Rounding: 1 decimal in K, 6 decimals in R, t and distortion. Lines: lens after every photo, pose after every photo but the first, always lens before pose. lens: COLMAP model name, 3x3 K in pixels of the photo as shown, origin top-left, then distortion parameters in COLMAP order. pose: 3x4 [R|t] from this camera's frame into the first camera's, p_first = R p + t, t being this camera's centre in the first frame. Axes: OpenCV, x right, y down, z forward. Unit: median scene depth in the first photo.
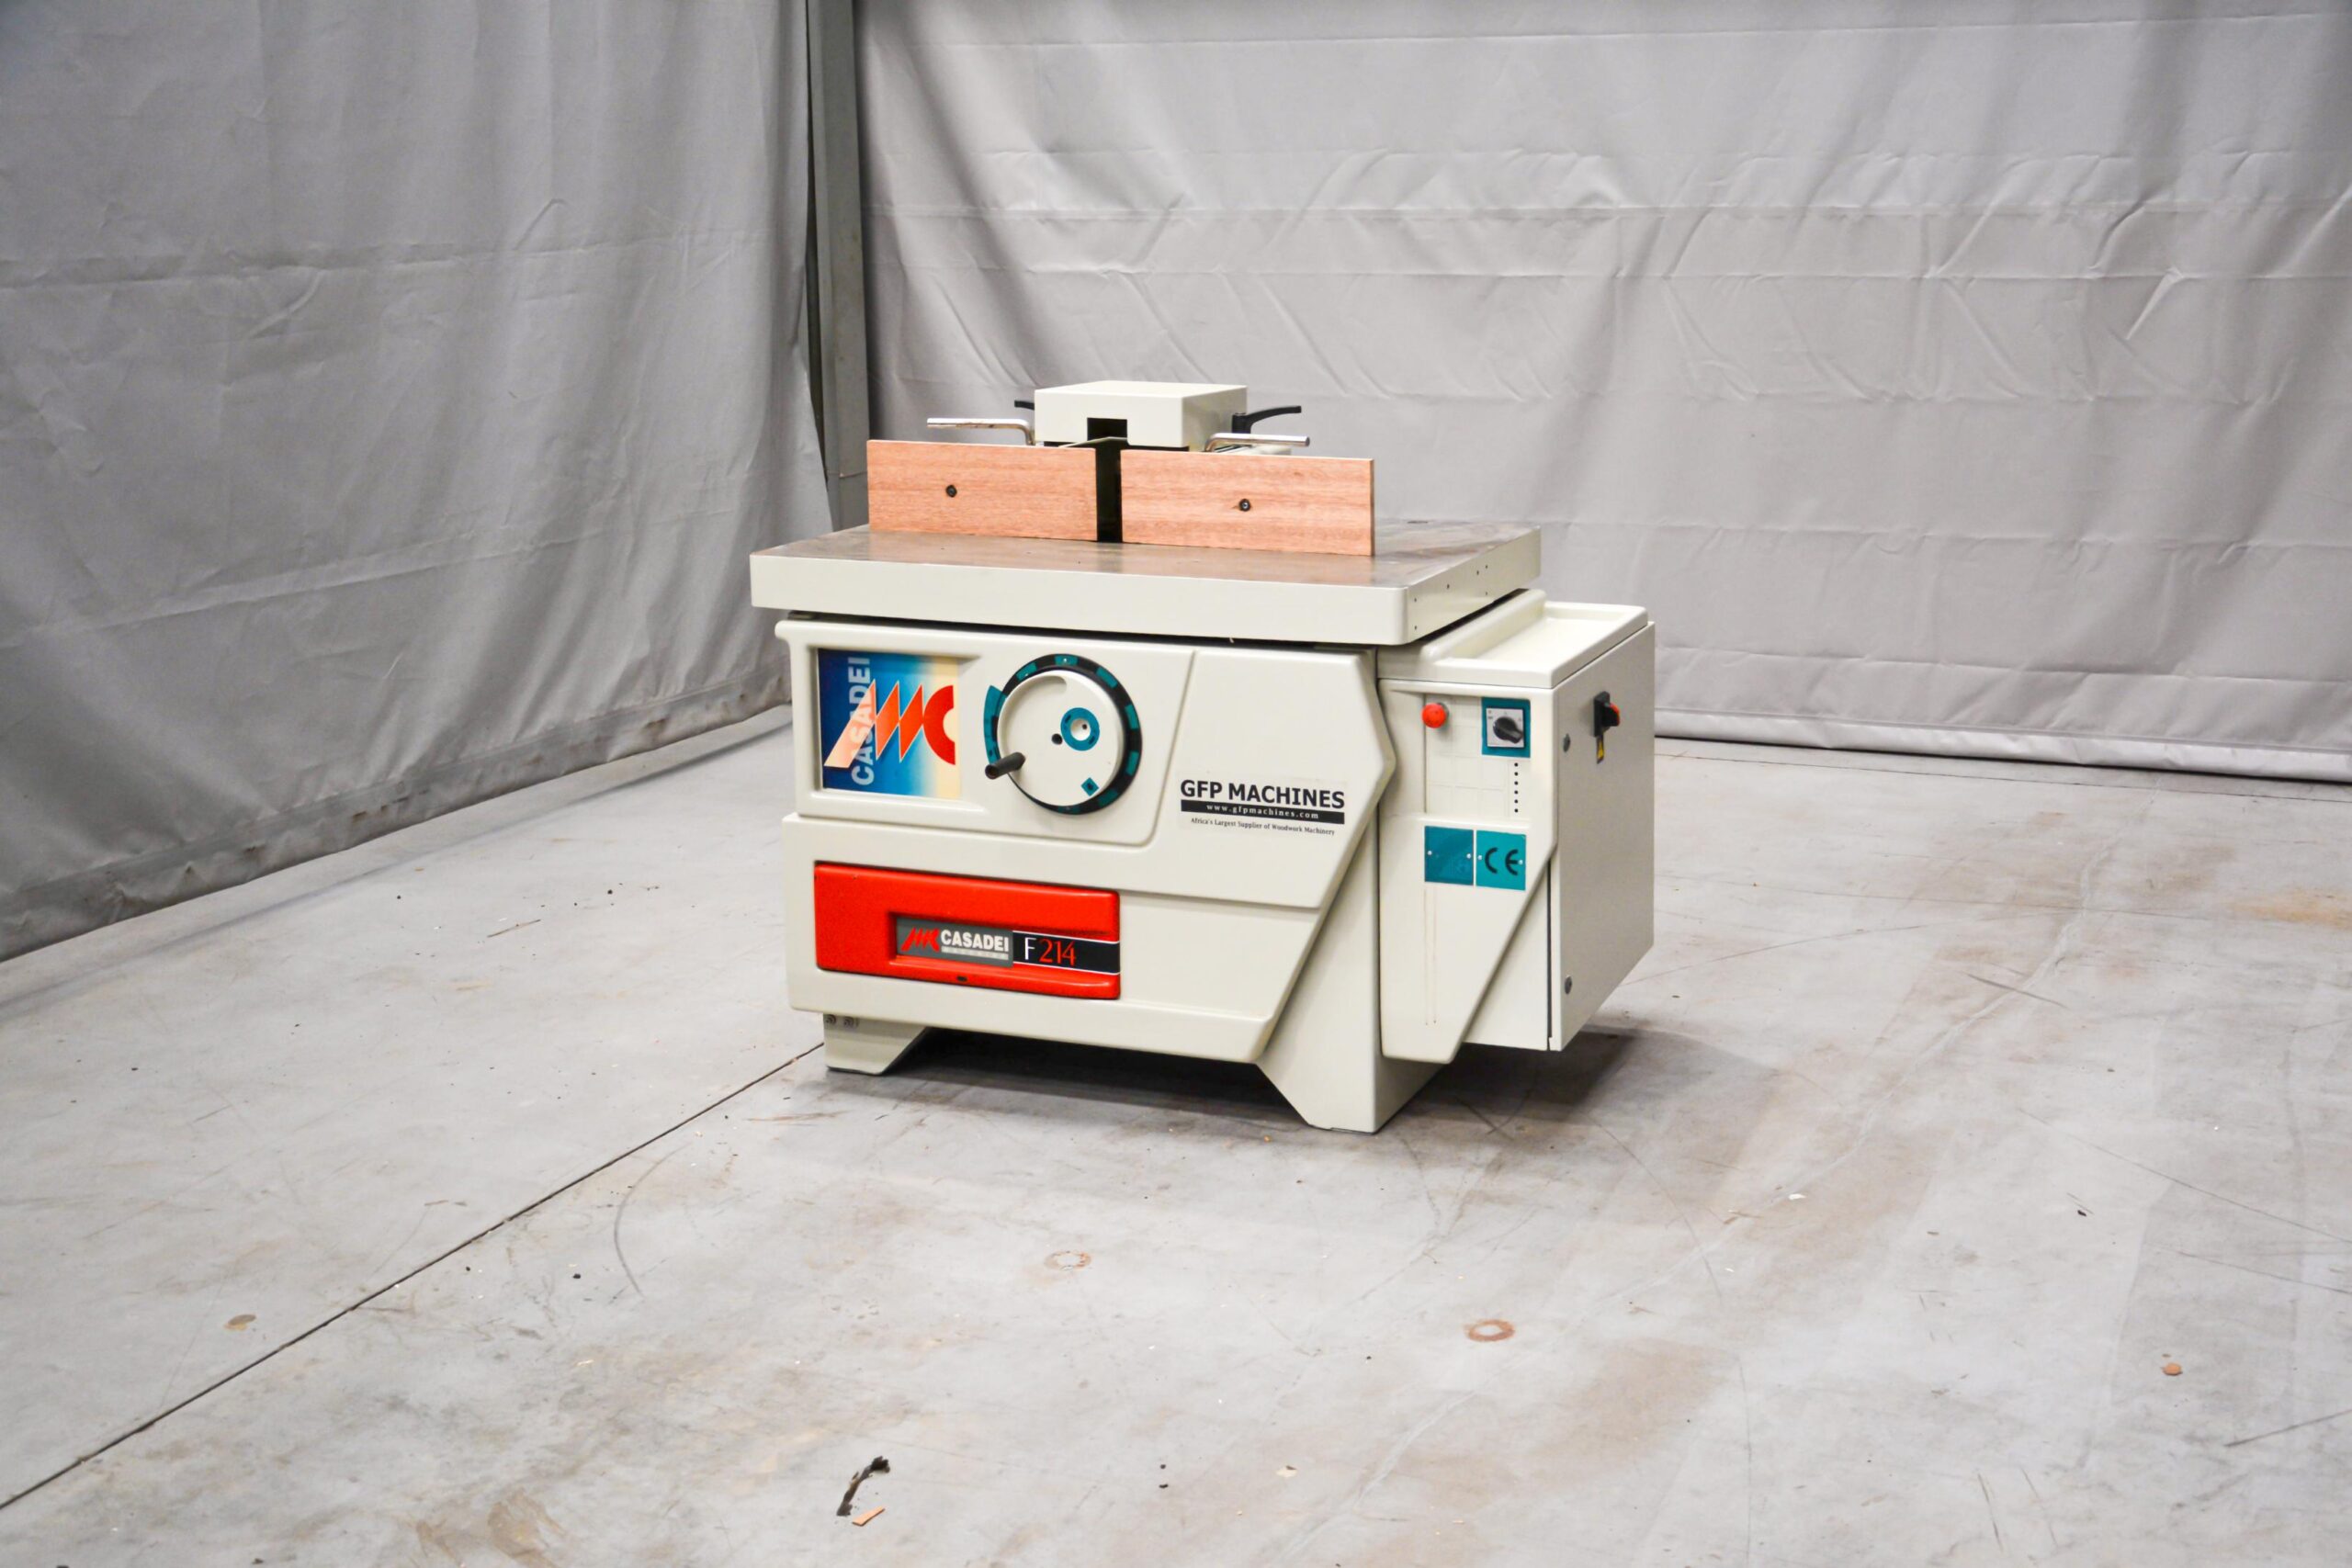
lens RADIAL K [[2523.0, 0, 1436.1], [0, 2523.0, 496.5], [0, 0, 1]] dist [0.008668, 0.041986]
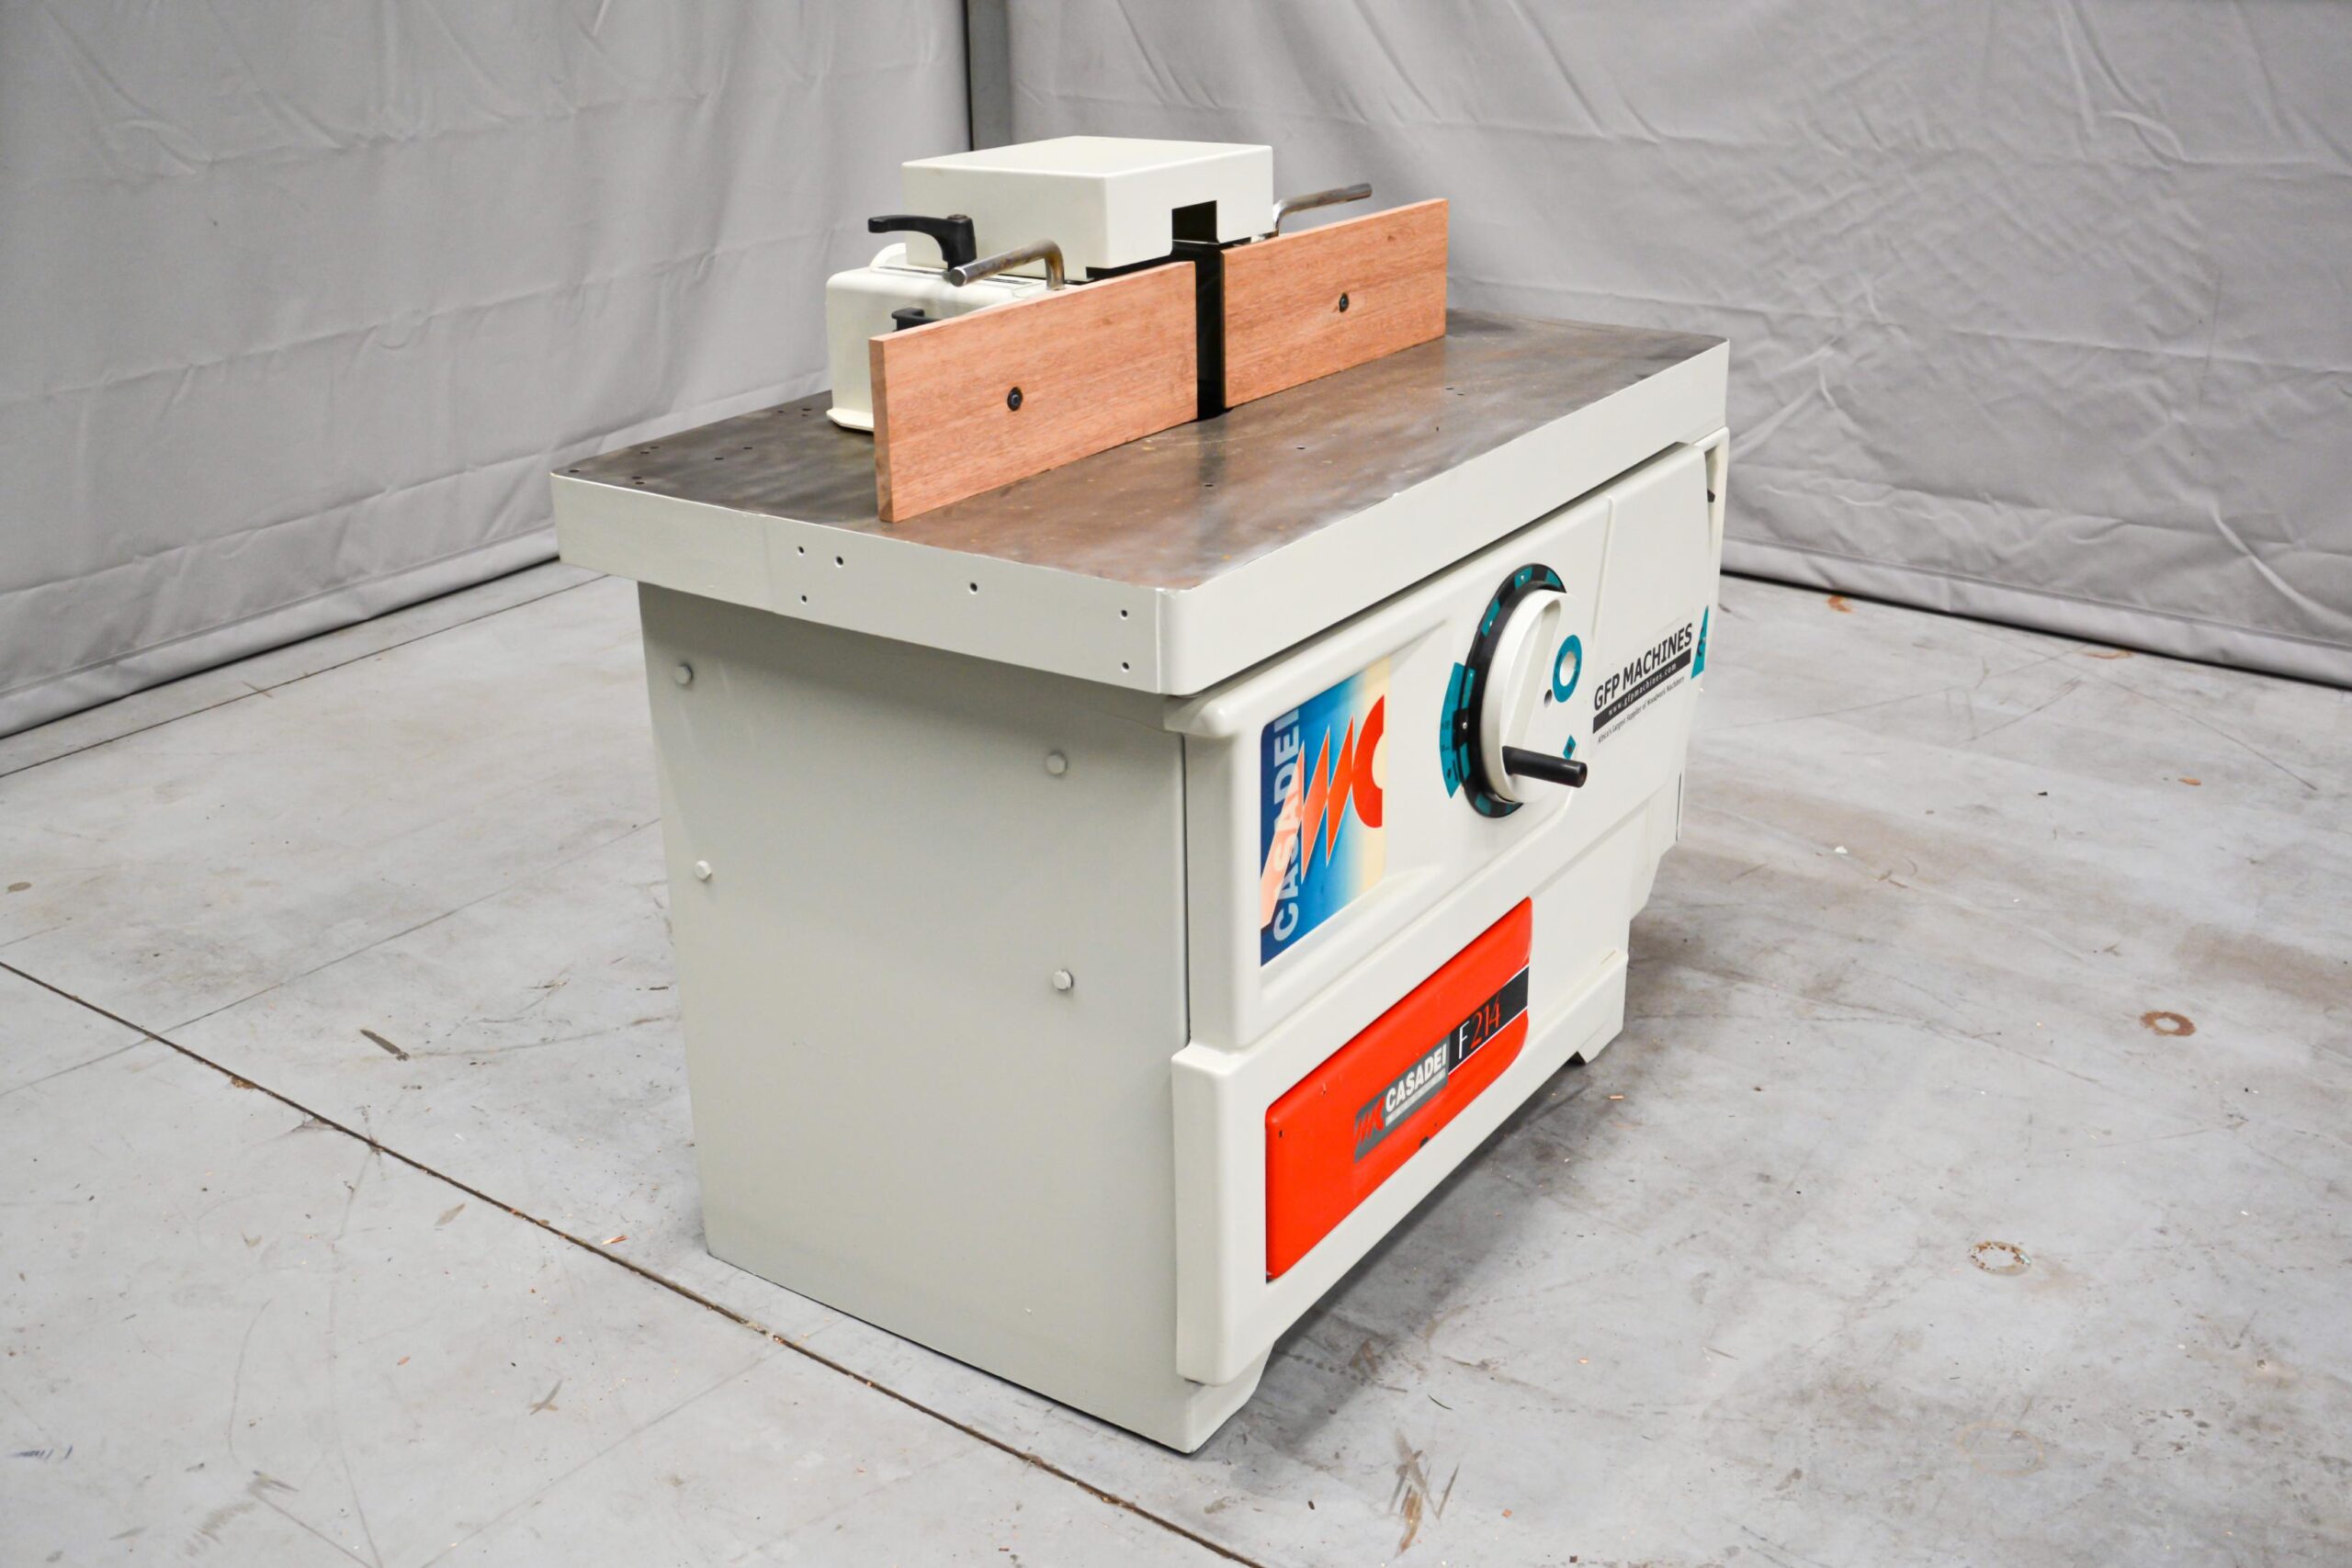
lens RADIAL K [[2320.2, 0, 1177.1], [0, 2320.2, 753.2], [0, 0, 1]] dist [-0.089992, 0.147729]
pose [[0.248785, -0.348864, 0.903548, -0.674407], [0.134494, 0.936285, 0.324472, -0.088288], [-0.959175, 0.040798, 0.279854, 0.889760]]
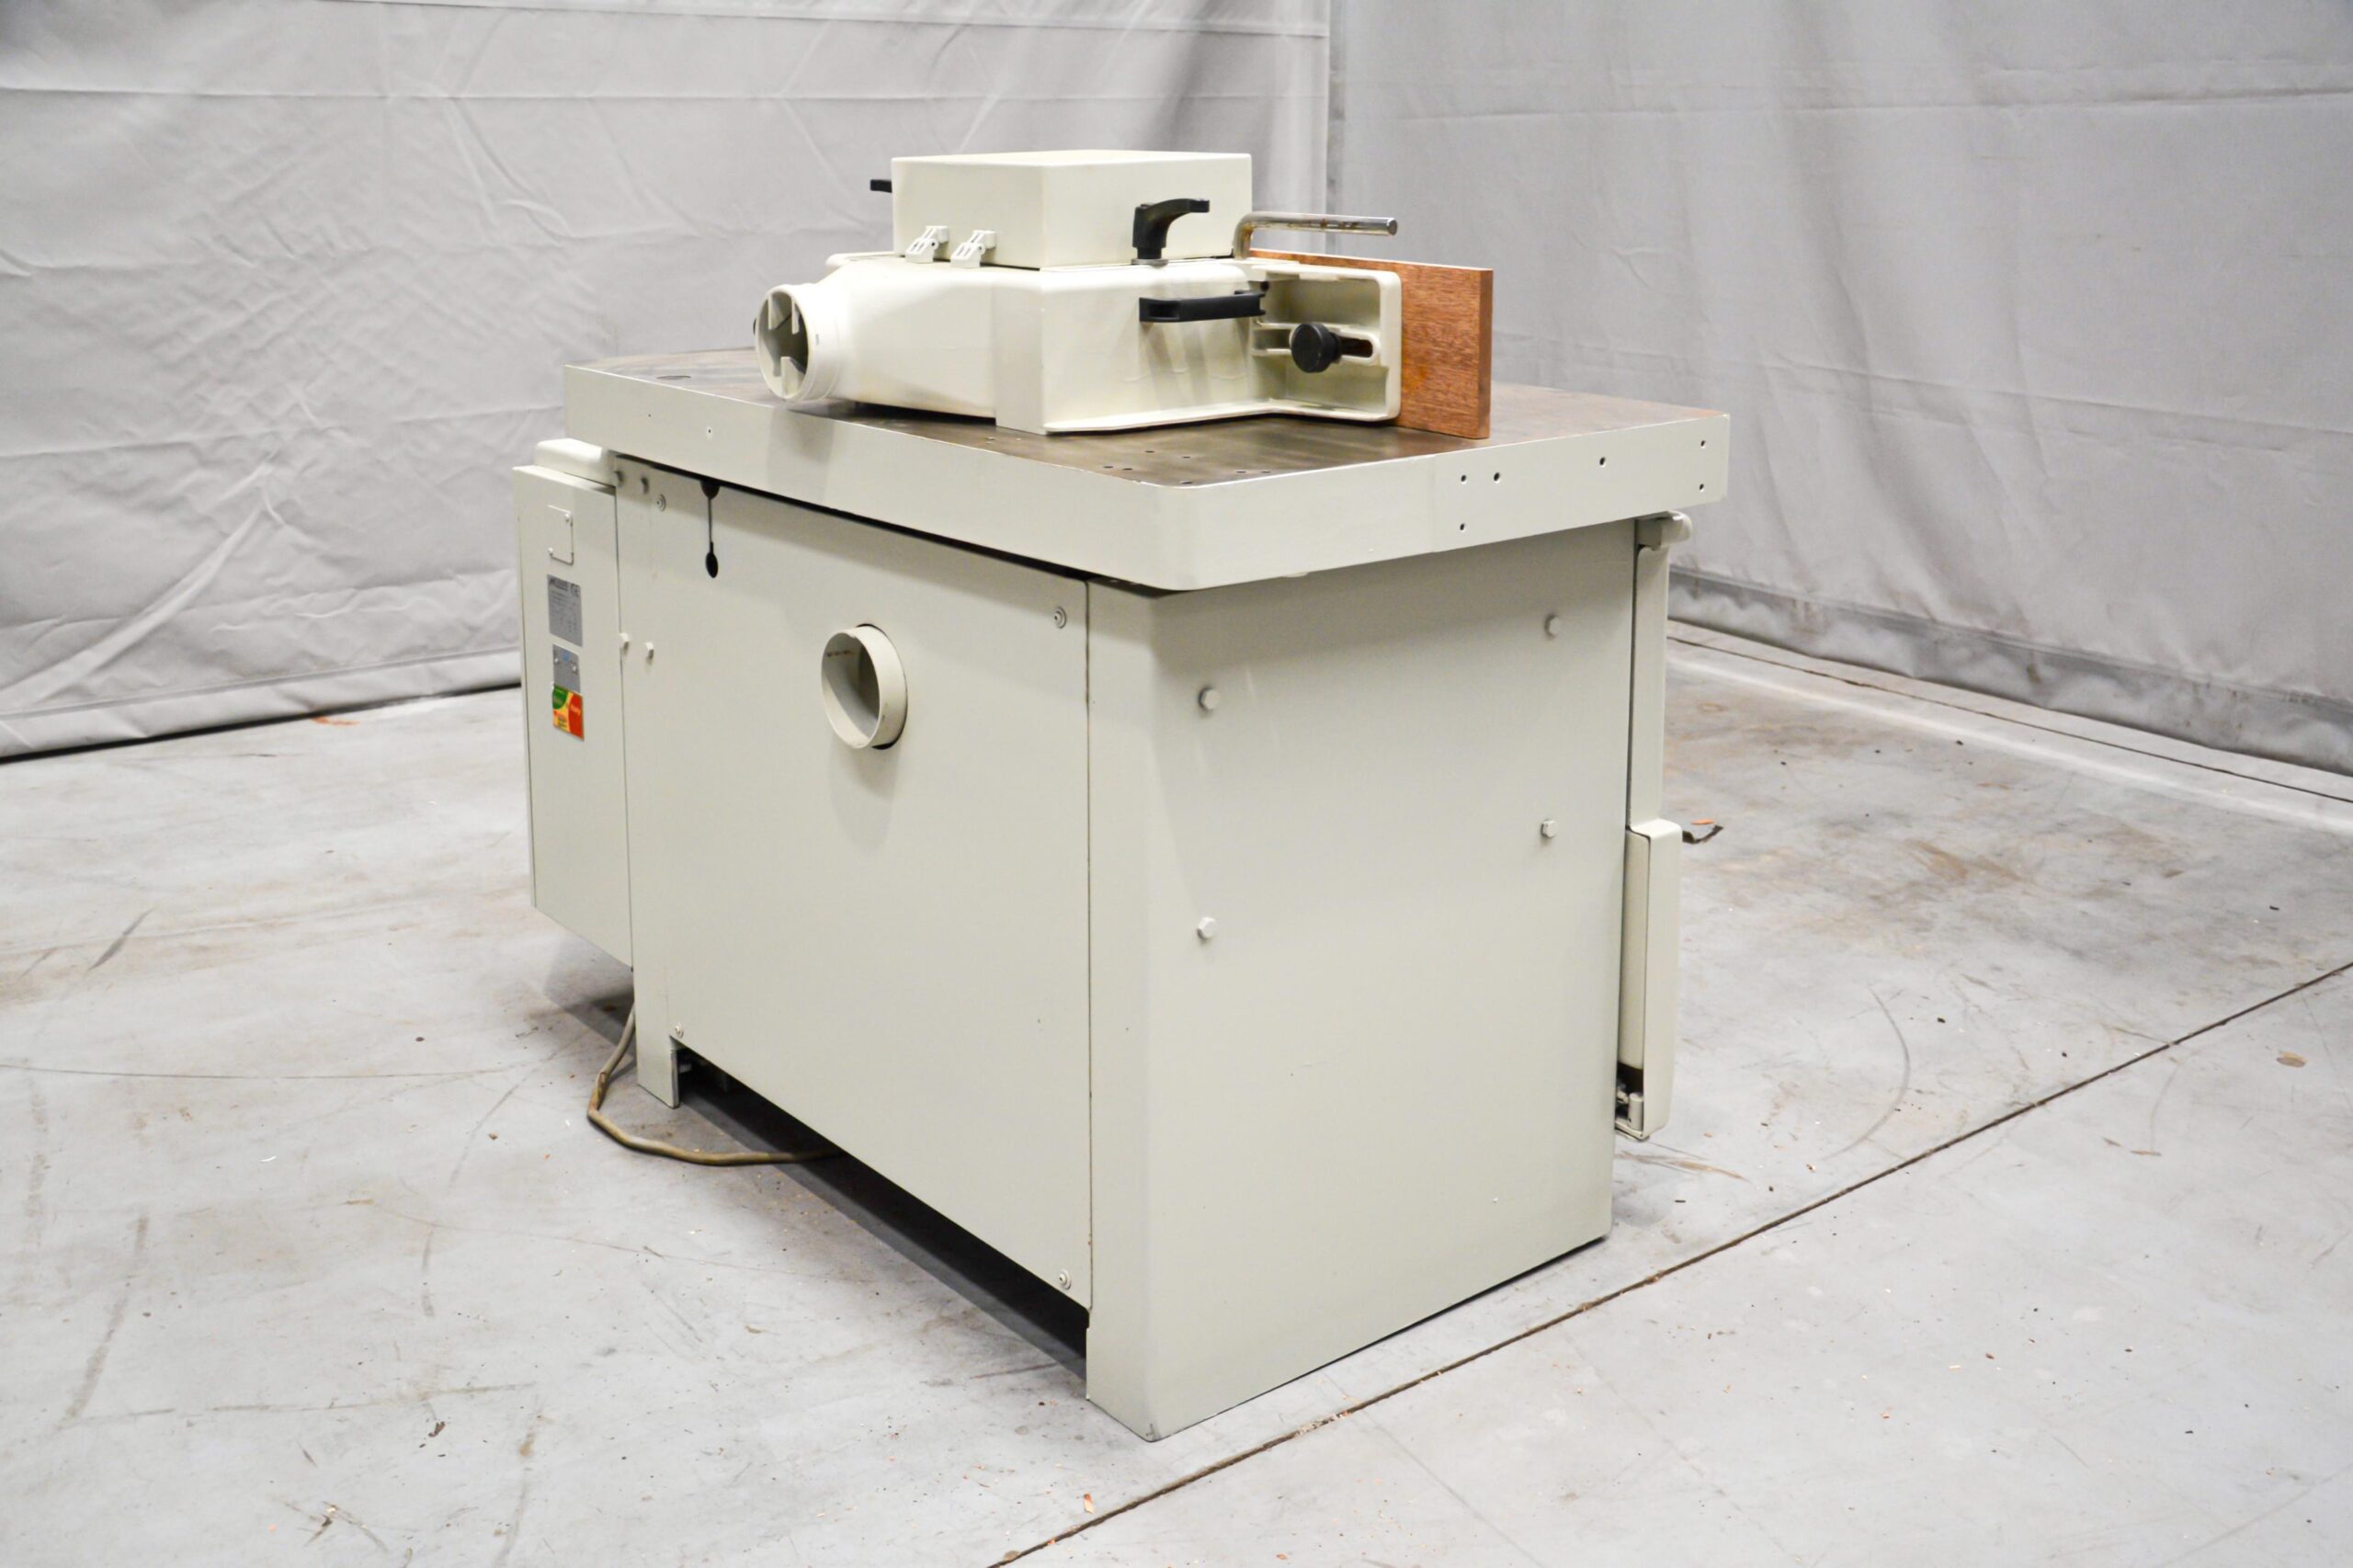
lens RADIAL K [[2405.8, 0, 1170.7], [0, 2405.8, 510.6], [0, 0, 1]] dist [-0.150345, 0.476545]
pose [[-0.853588, -0.085585, 0.513870, -0.454576], [0.071418, 0.957874, 0.278166, -0.122928], [-0.516029, 0.274139, -0.811518, 1.548241]]
